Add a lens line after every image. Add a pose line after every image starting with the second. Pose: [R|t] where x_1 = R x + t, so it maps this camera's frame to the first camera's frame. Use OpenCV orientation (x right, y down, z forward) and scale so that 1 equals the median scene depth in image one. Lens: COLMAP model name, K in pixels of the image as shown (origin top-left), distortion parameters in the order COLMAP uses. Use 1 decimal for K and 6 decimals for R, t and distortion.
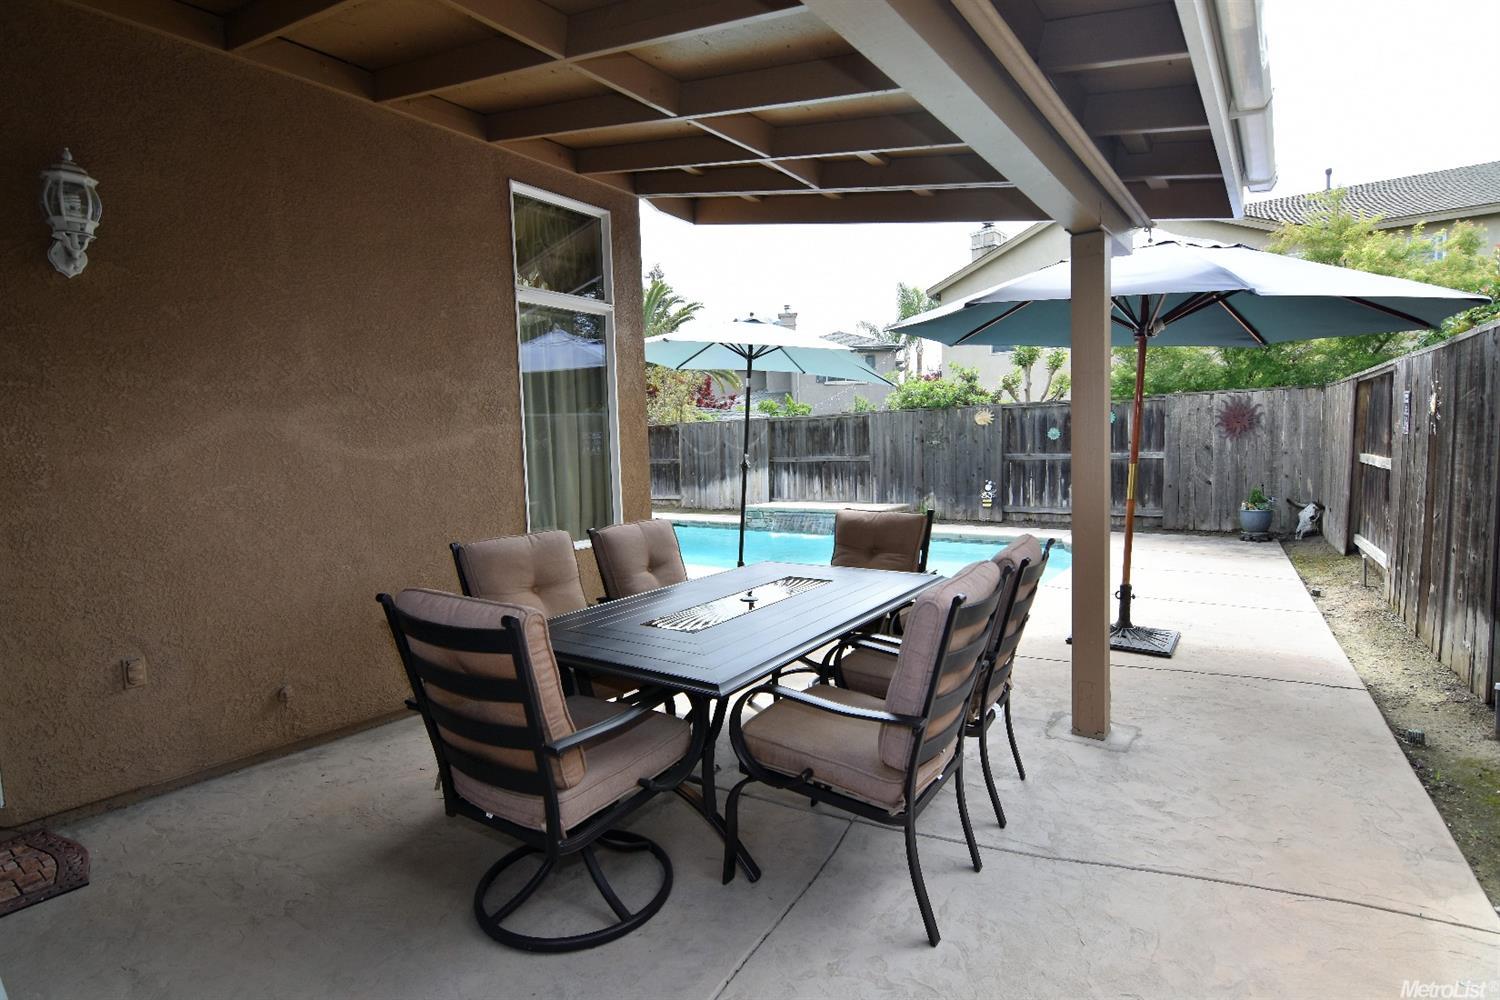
lens RADIAL K [[732.0, 0, 740.4], [0, 732.0, 496.9], [0, 0, 1]] dist [-0.001636, -0.000644]
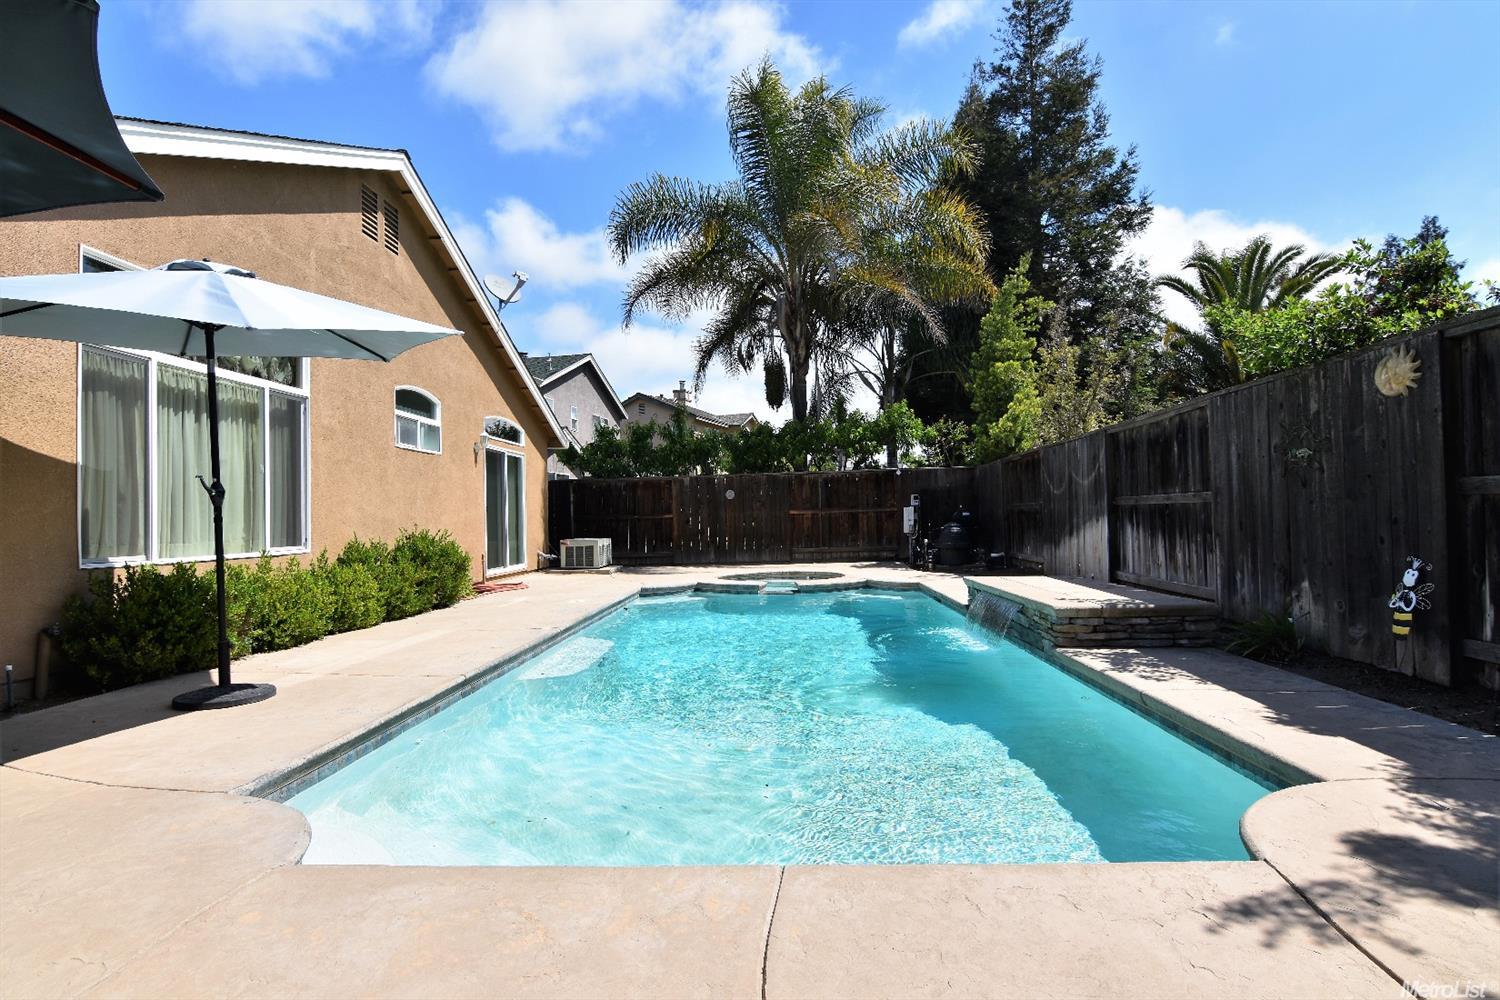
lens RADIAL K [[766.3, 0, 750.0], [0, 766.3, 500.0], [0, 0, 1]] dist [-0.005326, -0.000855]
pose [[0.566717, 0.002219, -0.823910, 0.414813], [-0.056951, 0.997710, -0.036486, -0.016865], [0.821942, 0.067599, 0.565545, 0.501918]]
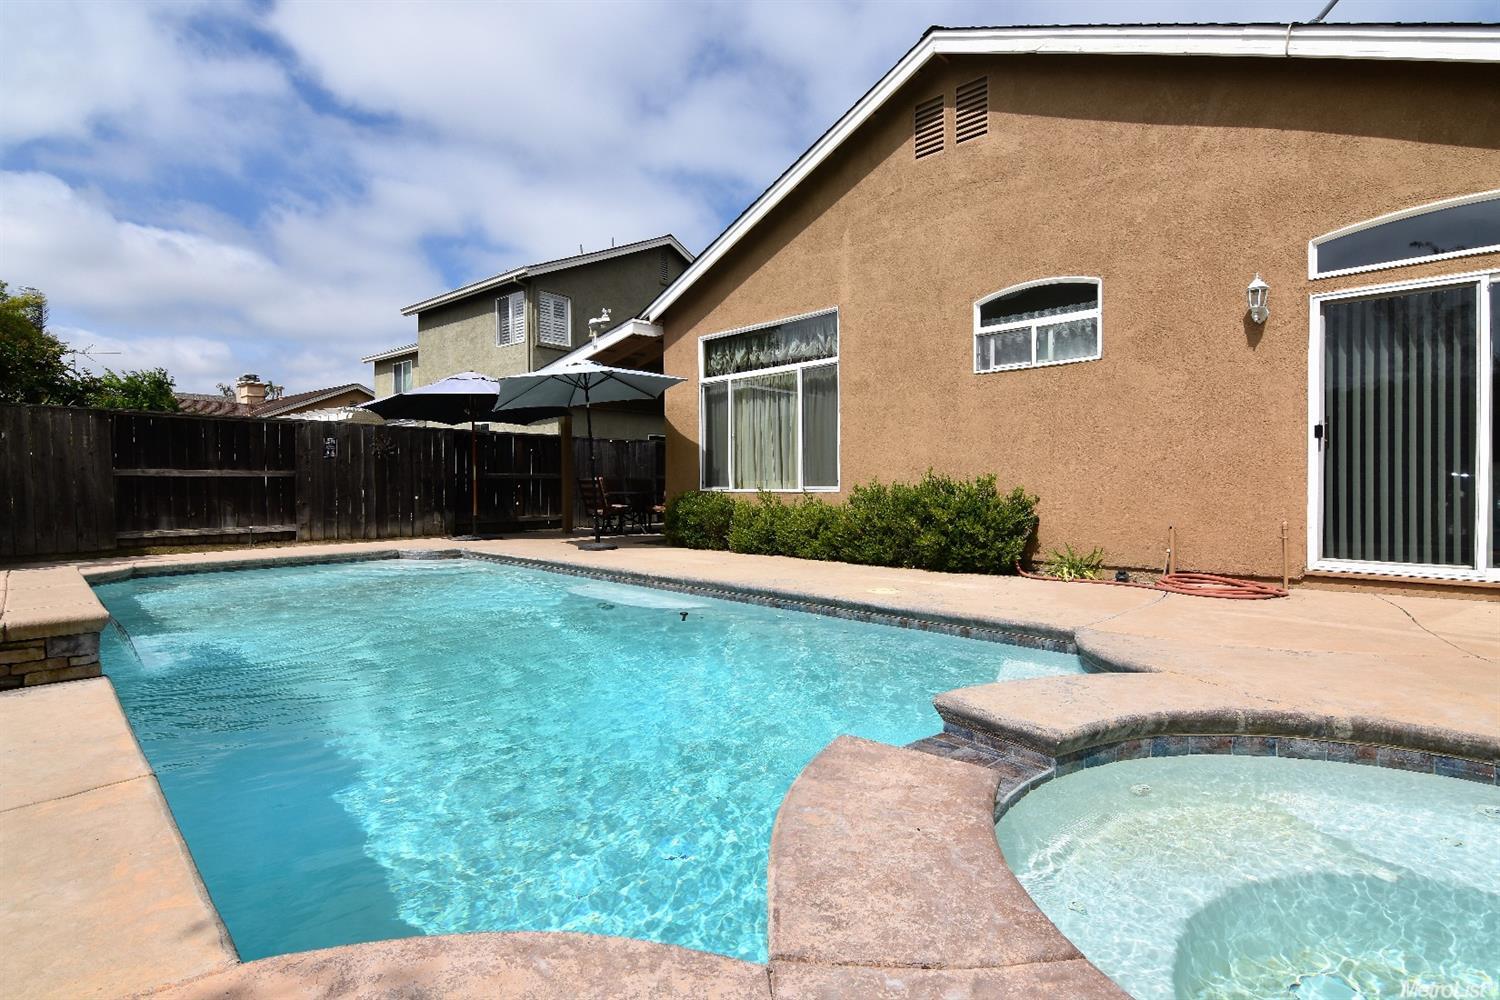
lens RADIAL K [[732.0, 0, 740.4], [0, 732.0, 496.9], [0, 0, 1]] dist [-0.001636, -0.000644]
pose [[-0.987951, 0.038085, 0.150009, -0.250111], [0.051569, 0.994869, 0.087047, -0.037723], [-0.145924, 0.093734, -0.984845, 1.212167]]
